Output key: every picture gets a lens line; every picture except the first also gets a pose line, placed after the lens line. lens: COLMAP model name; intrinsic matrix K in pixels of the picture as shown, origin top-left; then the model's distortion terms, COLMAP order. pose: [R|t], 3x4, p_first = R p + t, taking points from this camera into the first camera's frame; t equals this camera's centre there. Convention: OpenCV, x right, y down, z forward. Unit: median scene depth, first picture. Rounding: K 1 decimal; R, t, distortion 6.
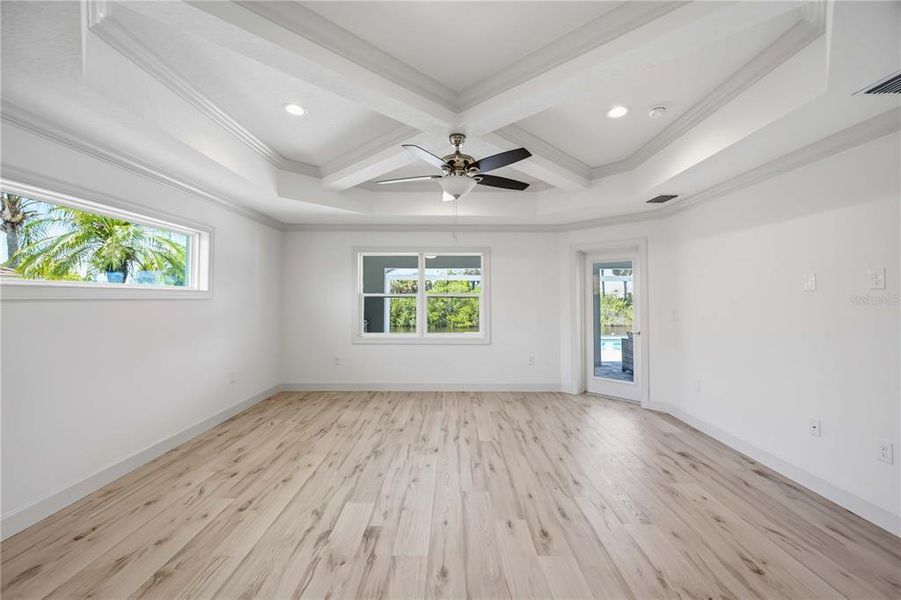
lens RADIAL K [[343.9, 0, 397.4], [0, 343.9, 290.1], [0, 0, 1]] dist [0.001699, -0.001487]
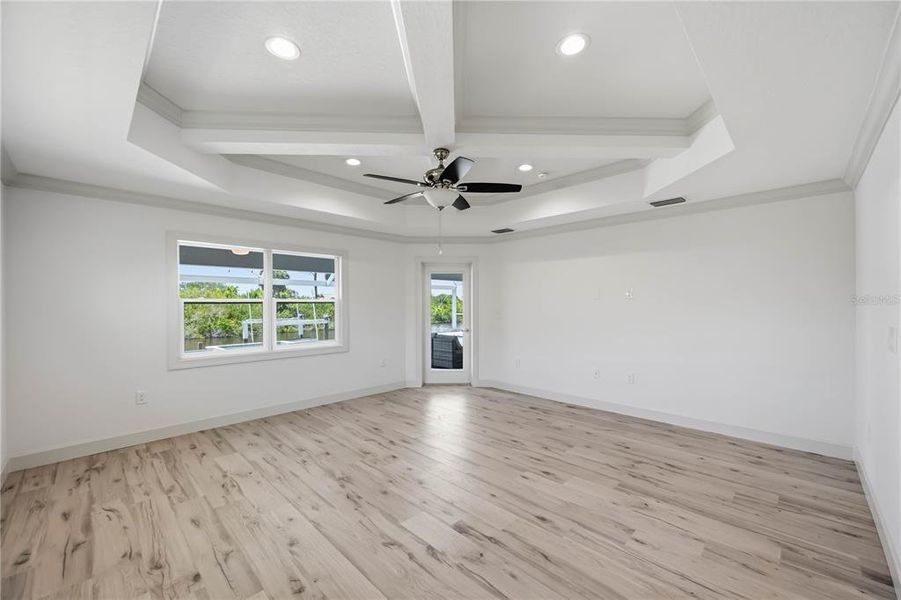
lens RADIAL K [[366.0, 0, 447.6], [0, 366.0, 304.3], [0, 0, 1]] dist [0.008602, -0.000471]
pose [[0.700698, -0.006159, 0.713431, -0.516414], [-0.011443, 0.999737, 0.019869, 0.002649], [-0.713366, -0.022086, 0.700443, 0.151788]]
